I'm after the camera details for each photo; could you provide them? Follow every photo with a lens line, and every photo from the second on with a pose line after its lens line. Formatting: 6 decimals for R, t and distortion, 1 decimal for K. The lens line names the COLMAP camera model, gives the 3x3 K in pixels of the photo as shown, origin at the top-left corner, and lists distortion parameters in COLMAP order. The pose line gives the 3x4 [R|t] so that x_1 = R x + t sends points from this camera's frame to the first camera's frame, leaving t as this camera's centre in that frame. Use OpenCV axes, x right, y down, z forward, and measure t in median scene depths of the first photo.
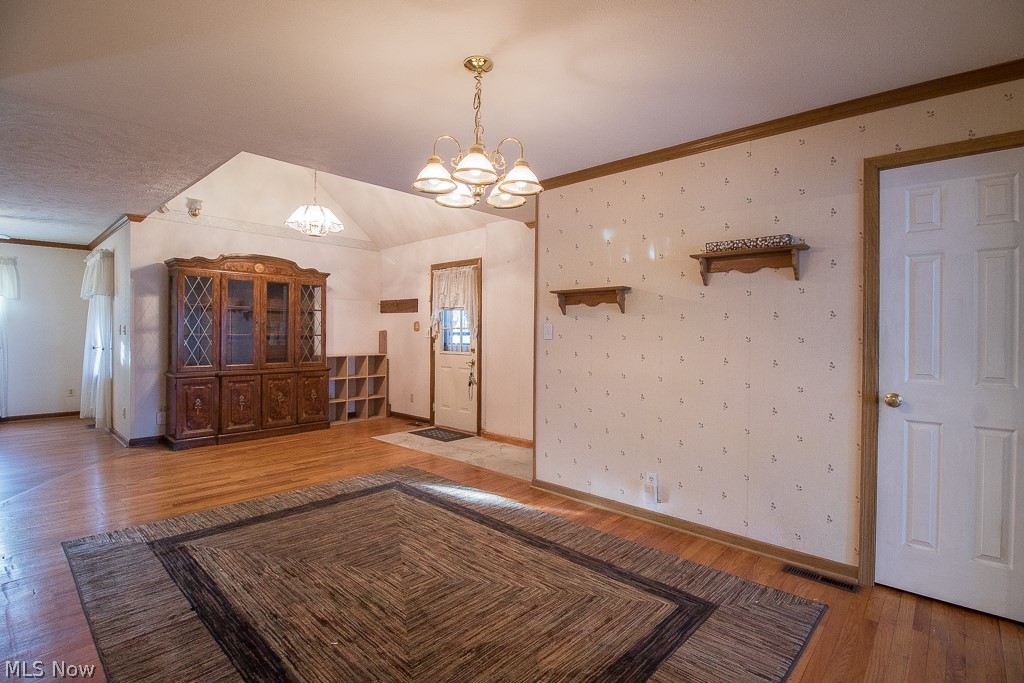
lens RADIAL K [[487.6, 0, 514.1], [0, 487.6, 337.6], [0, 0, 1]] dist [-0.012284, -0.000419]
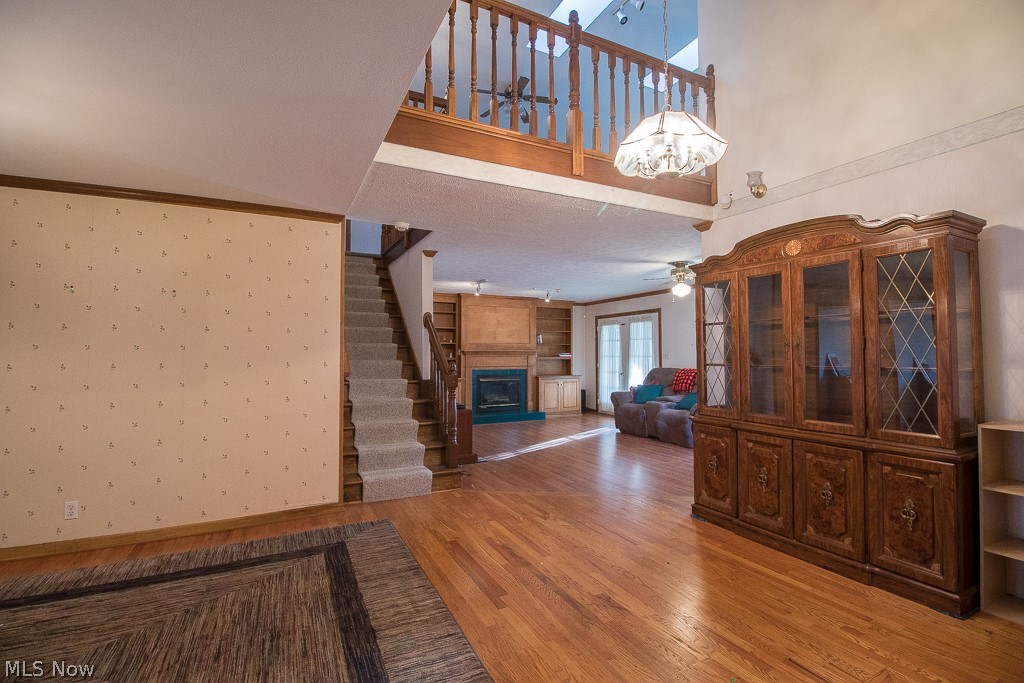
lens RADIAL K [[472.6, 0, 515.7], [0, 472.6, 336.5], [0, 0, 1]] dist [-0.000761, -0.012245]
pose [[-0.346933, -0.042428, -0.936930, 0.119948], [-0.009776, 0.999086, -0.041622, -0.018444], [0.937839, -0.005281, -0.347031, 1.131656]]
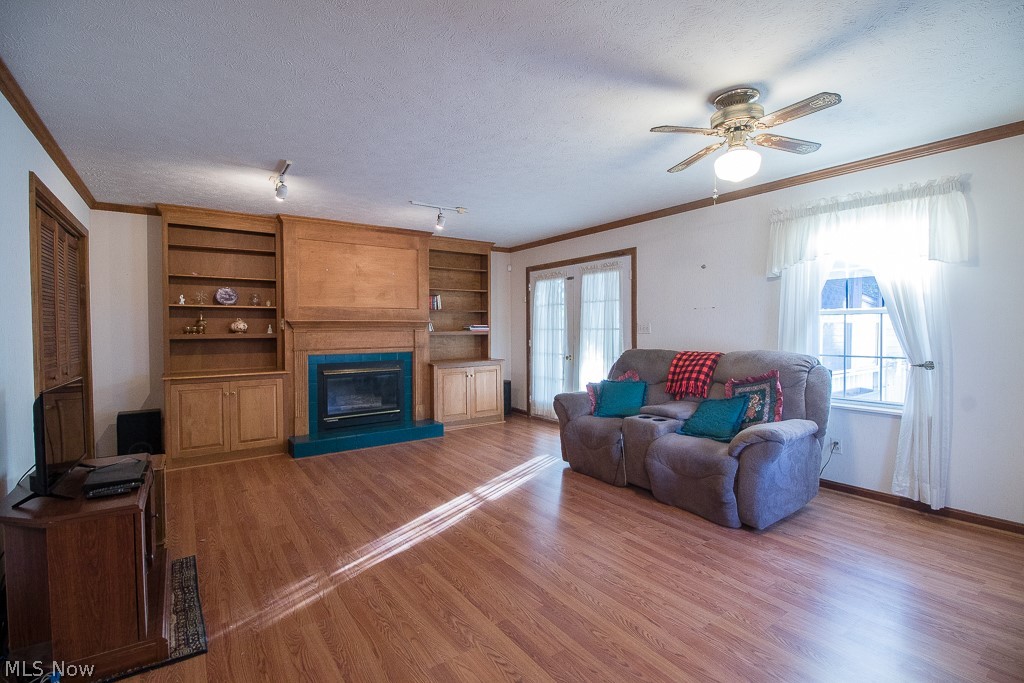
lens RADIAL K [[472.6, 0, 515.7], [0, 472.6, 336.5], [0, 0, 1]] dist [-0.000761, -0.012245]
pose [[-0.206460, 0.011423, -0.978388, -0.734478], [-0.004830, 0.999908, 0.012693, -0.019341], [0.978443, 0.007346, -0.206385, 0.967309]]
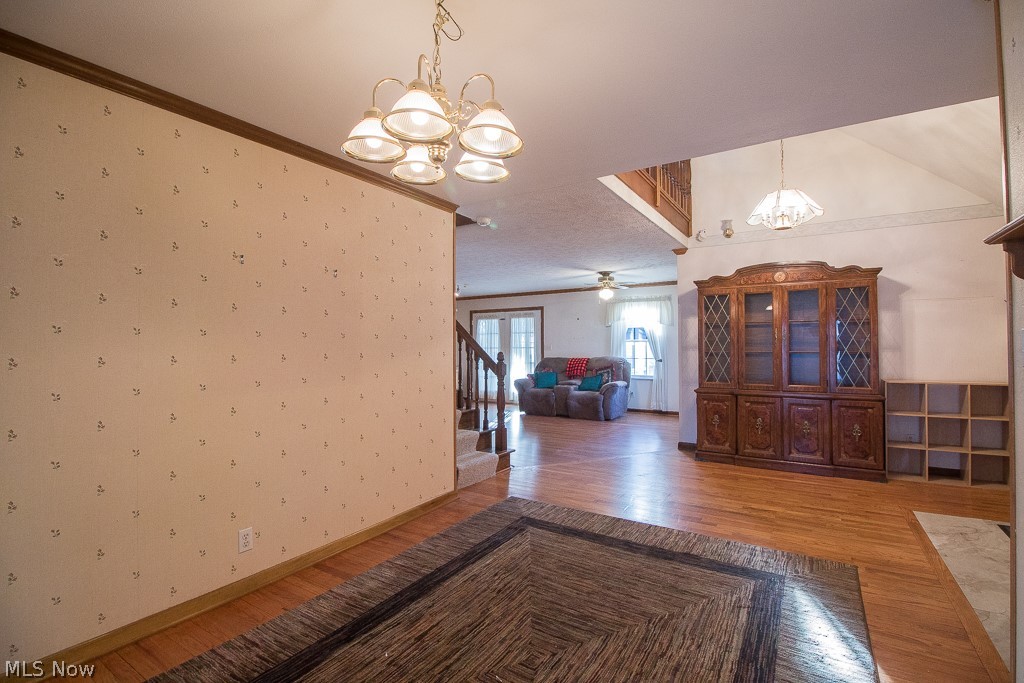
lens RADIAL K [[472.6, 0, 515.7], [0, 472.6, 336.5], [0, 0, 1]] dist [-0.000761, -0.012245]
pose [[0.177167, -0.030020, -0.983723, 0.298816], [-0.005280, 0.999491, -0.031452, -0.005835], [0.984167, 0.010766, 0.176919, 0.476835]]
